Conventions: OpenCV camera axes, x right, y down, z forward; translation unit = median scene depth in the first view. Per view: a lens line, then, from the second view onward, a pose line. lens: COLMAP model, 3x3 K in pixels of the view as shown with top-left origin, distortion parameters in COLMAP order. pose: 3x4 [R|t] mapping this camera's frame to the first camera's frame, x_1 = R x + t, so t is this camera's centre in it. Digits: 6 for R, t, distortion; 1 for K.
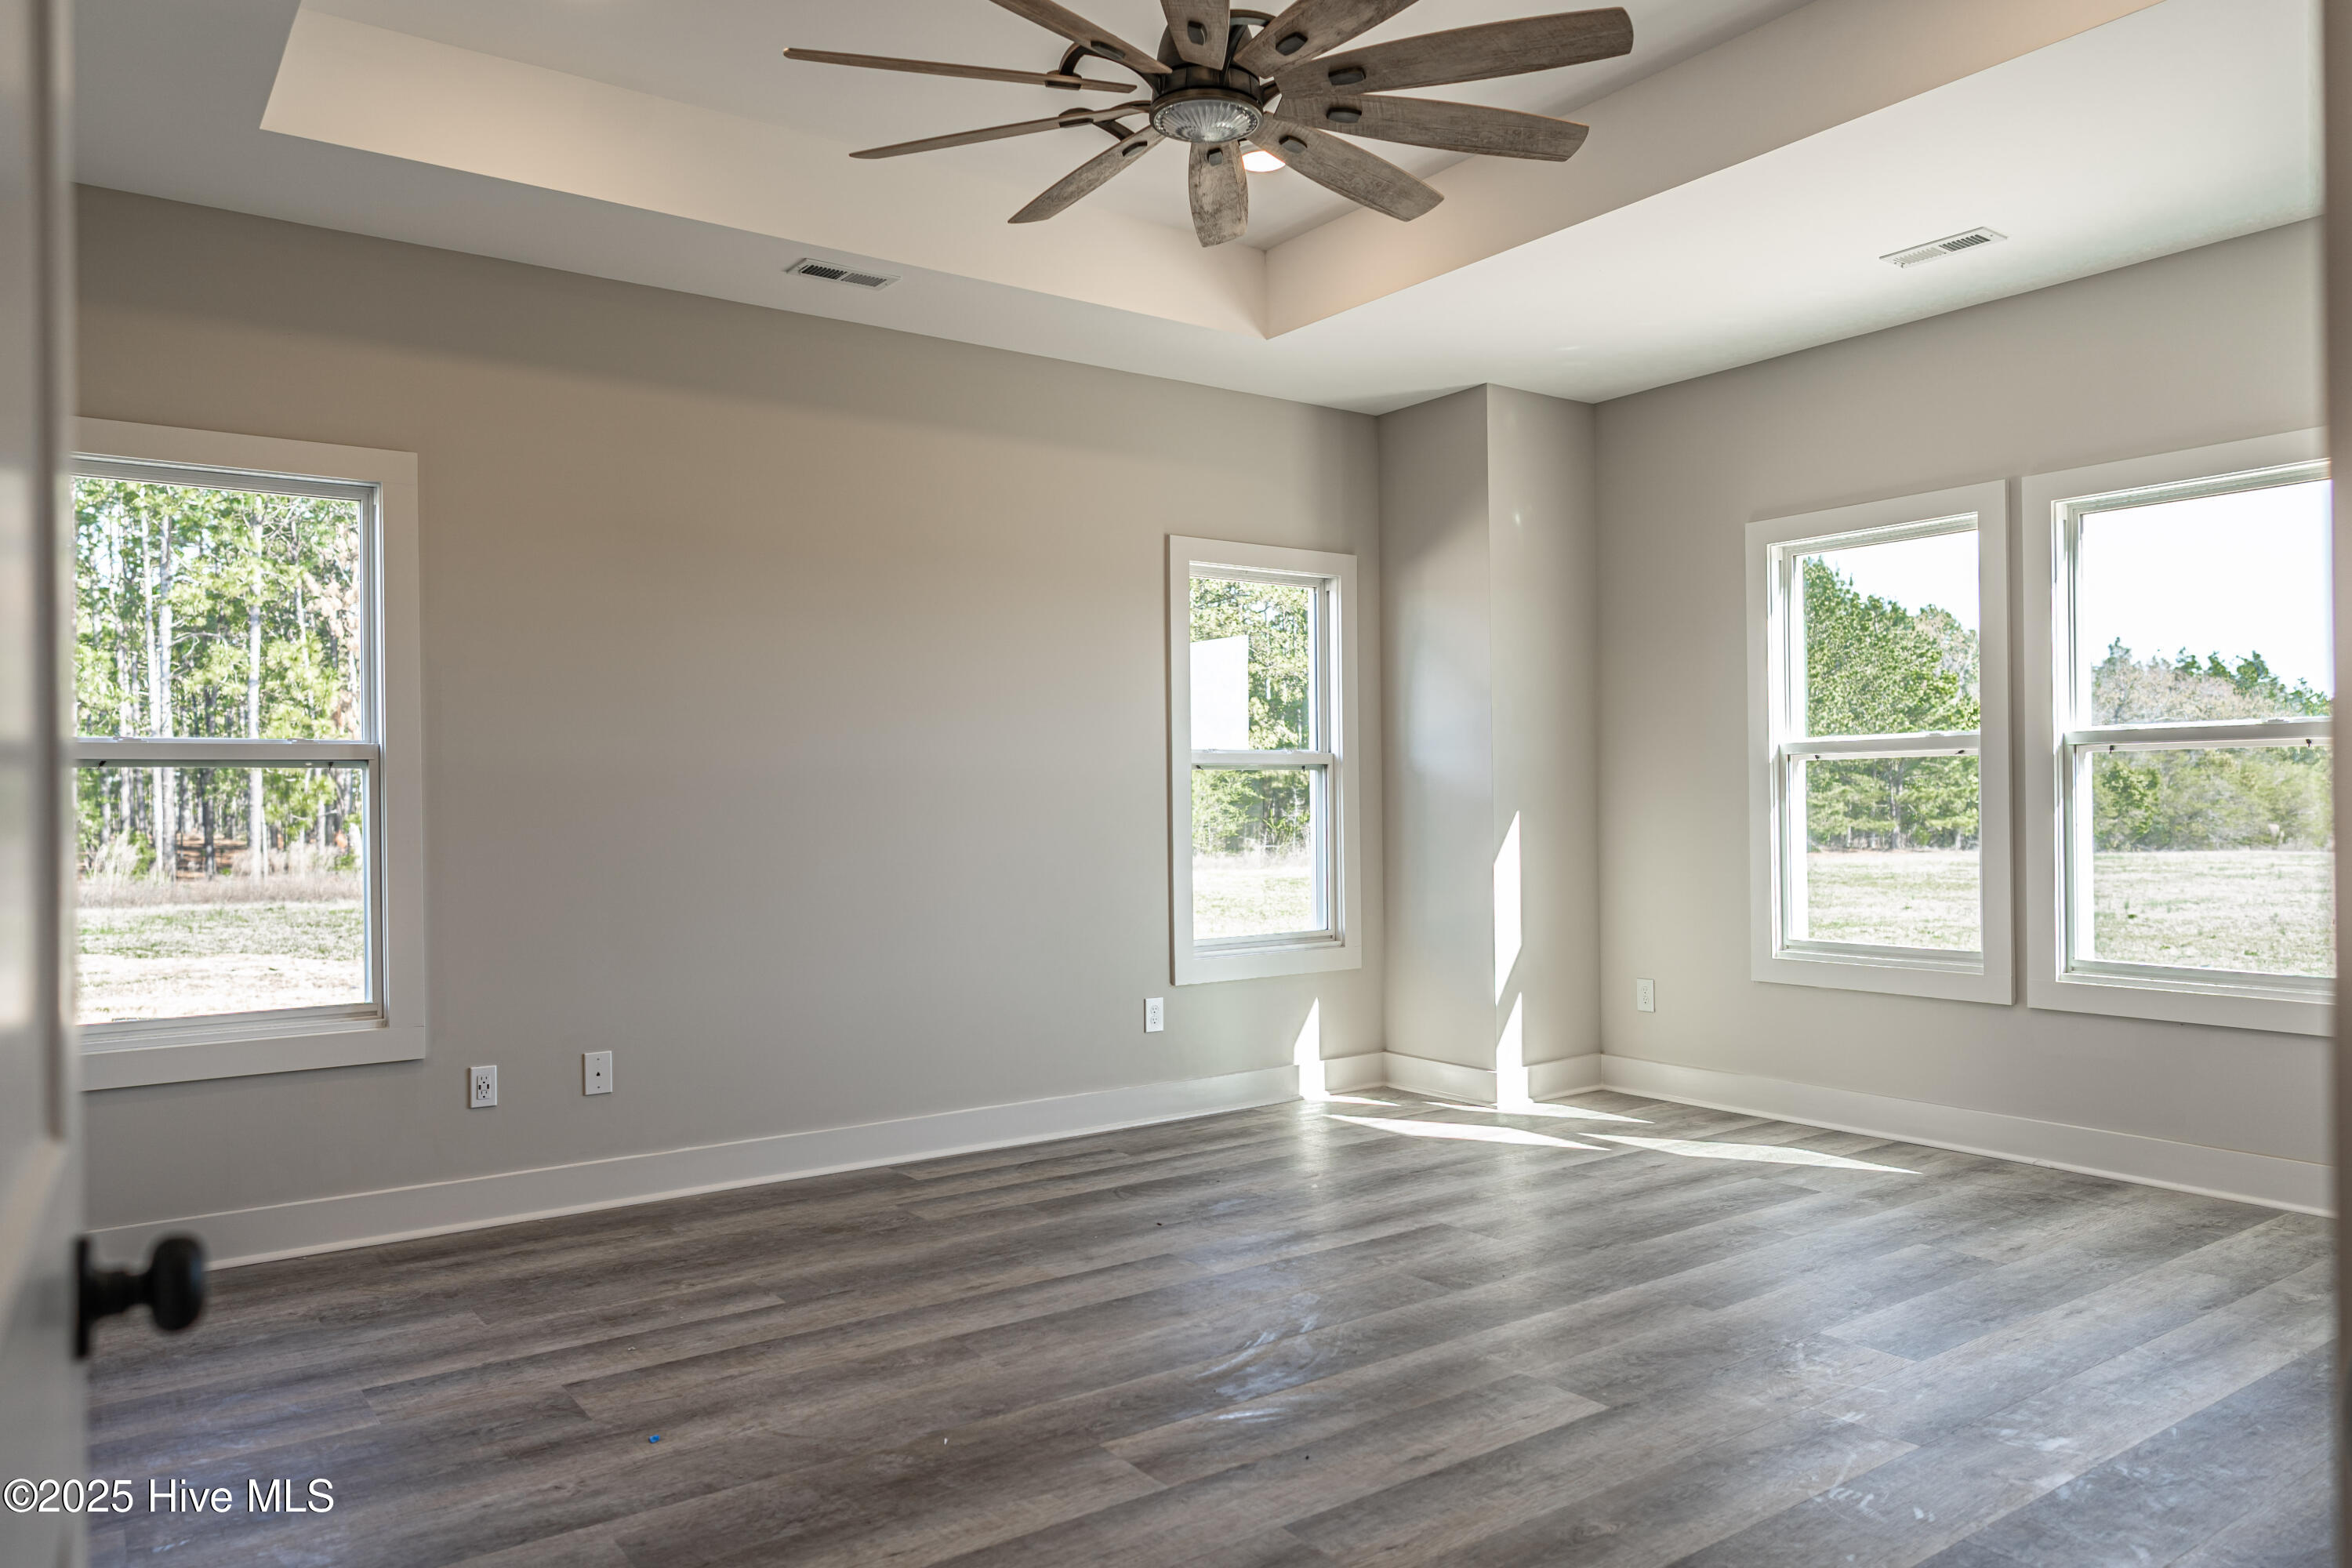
lens RADIAL K [[1558.2, 0, 1168.5], [0, 1558.2, 796.7], [0, 0, 1]] dist [-0.000936, 0.002414]
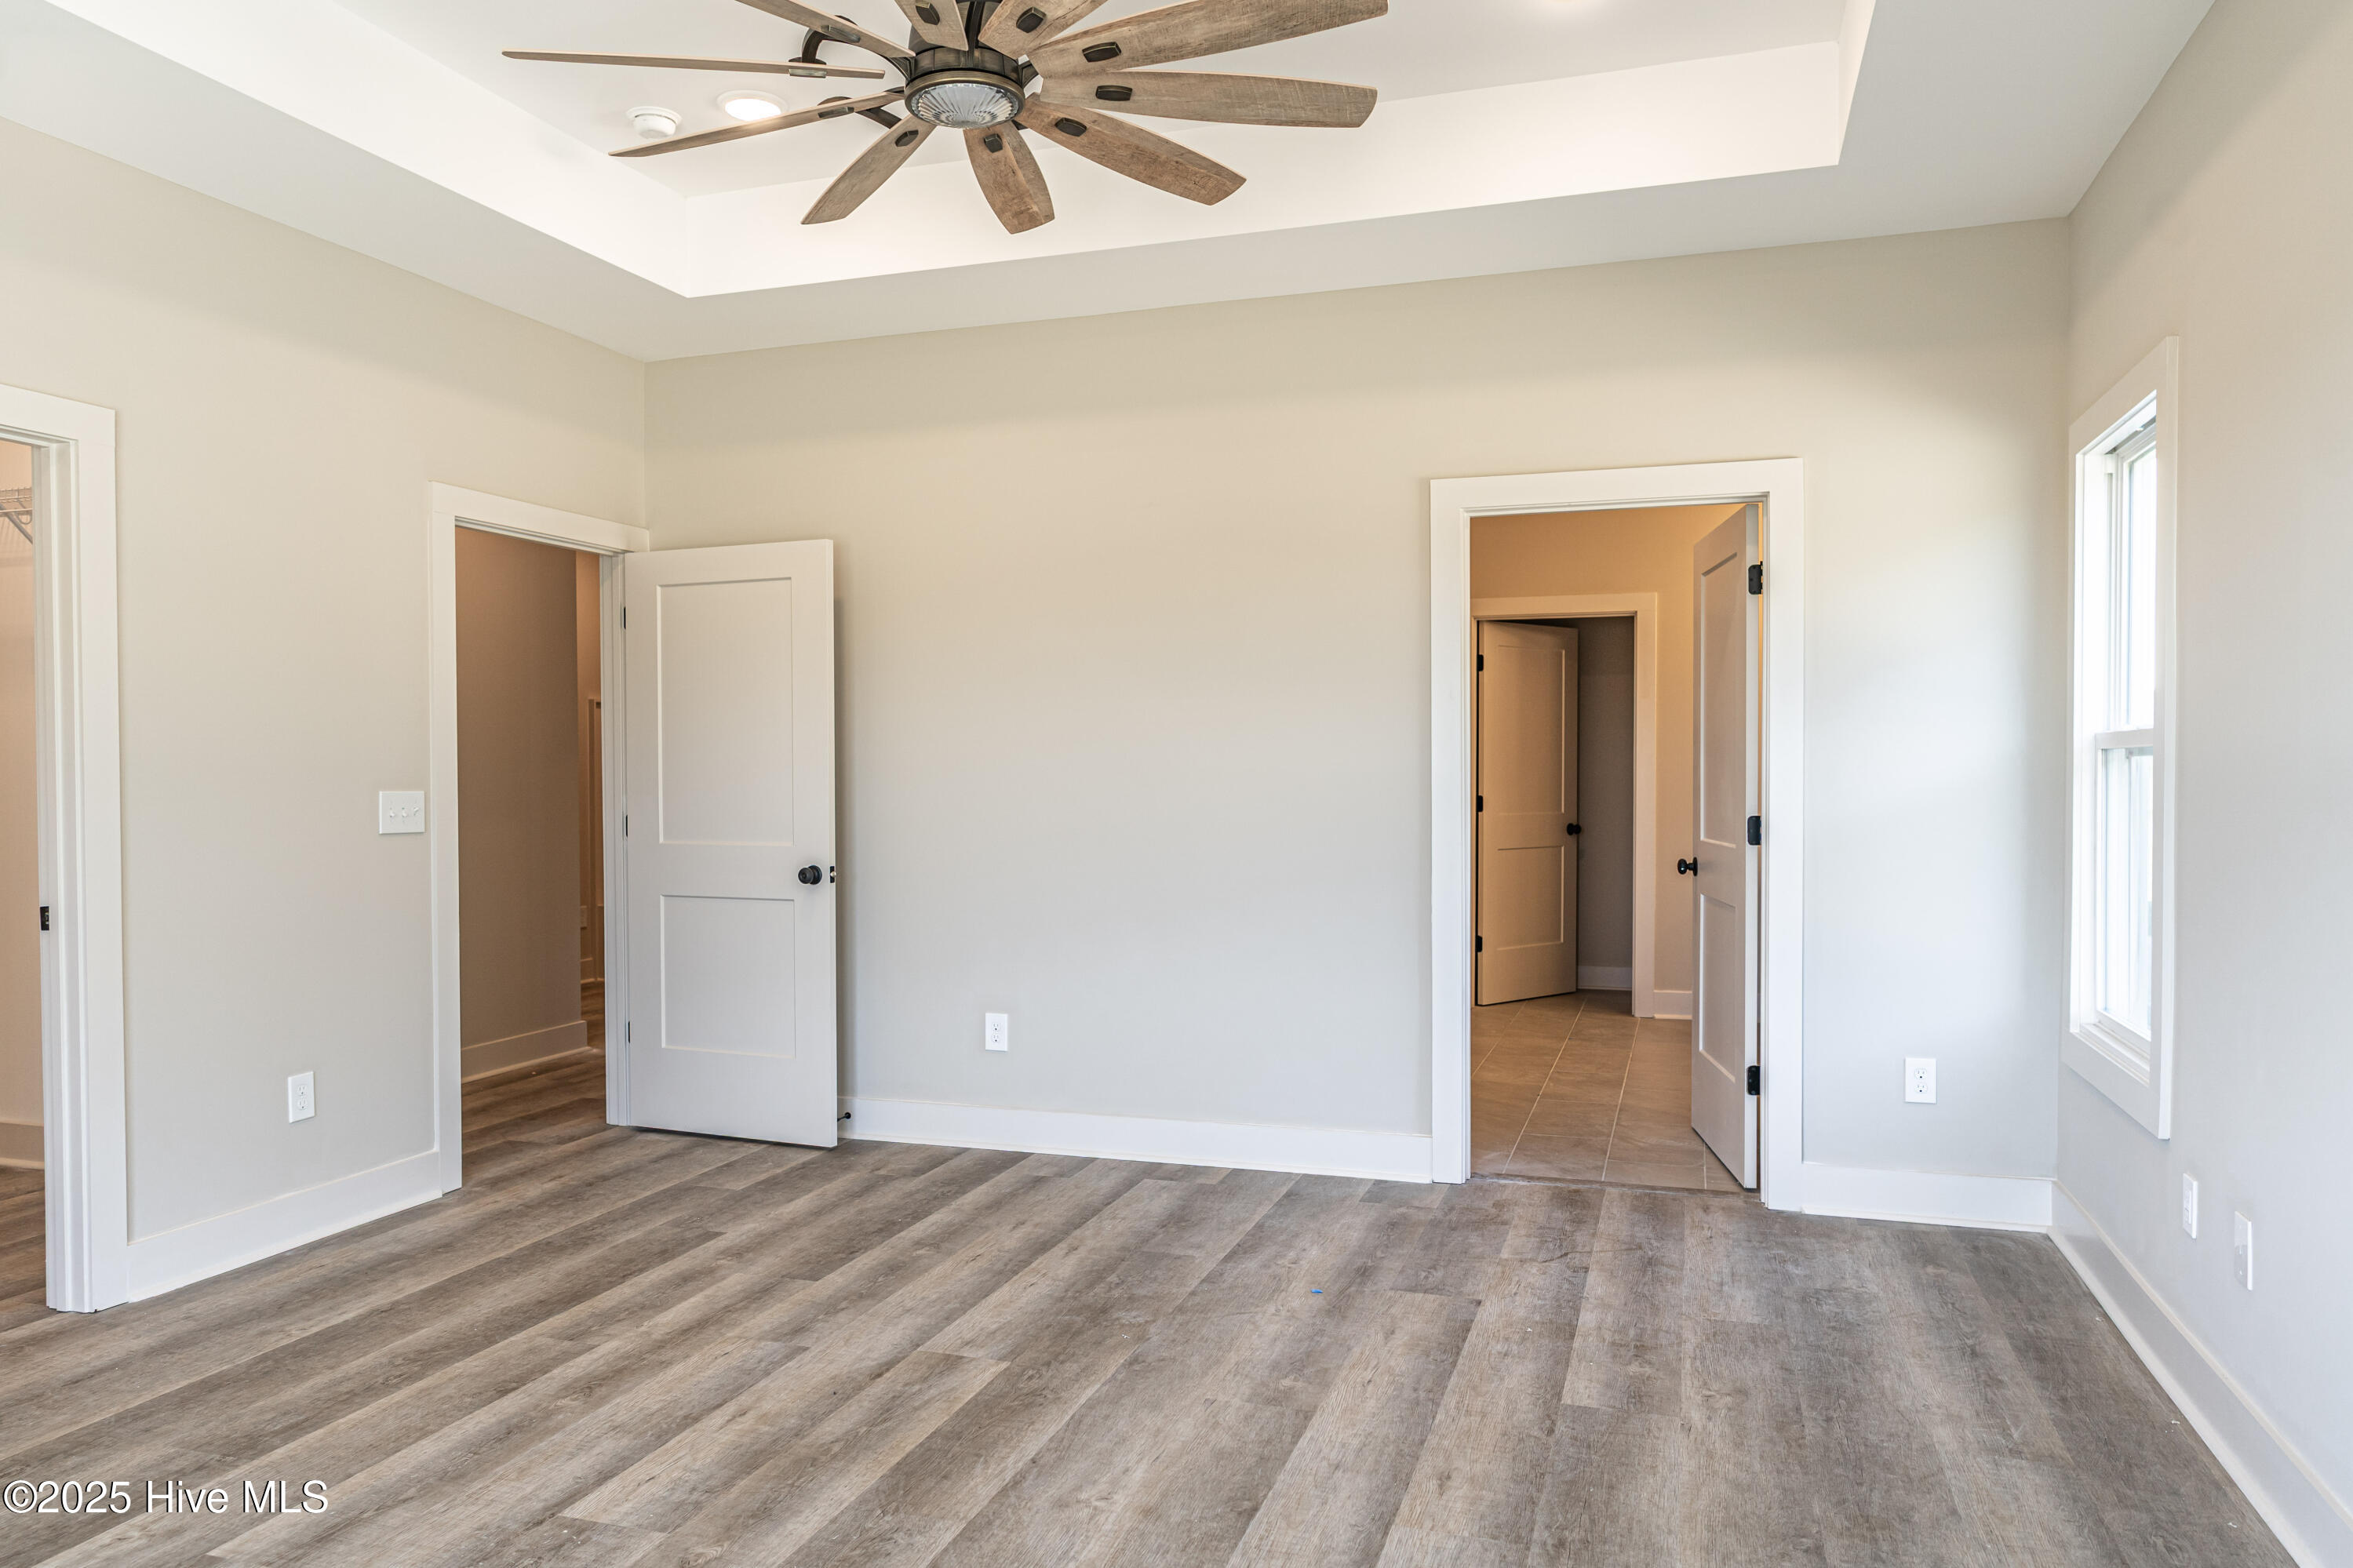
lens RADIAL K [[1558.7, 0, 1169.0], [0, 1558.7, 796.7], [0, 0, 1]] dist [-0.000936, 0.002414]
pose [[-0.803737, 0.024799, -0.594468, 0.476224], [0.013522, 0.999634, 0.023420, -0.031339], [0.594831, 0.010785, -0.803778, 1.750197]]
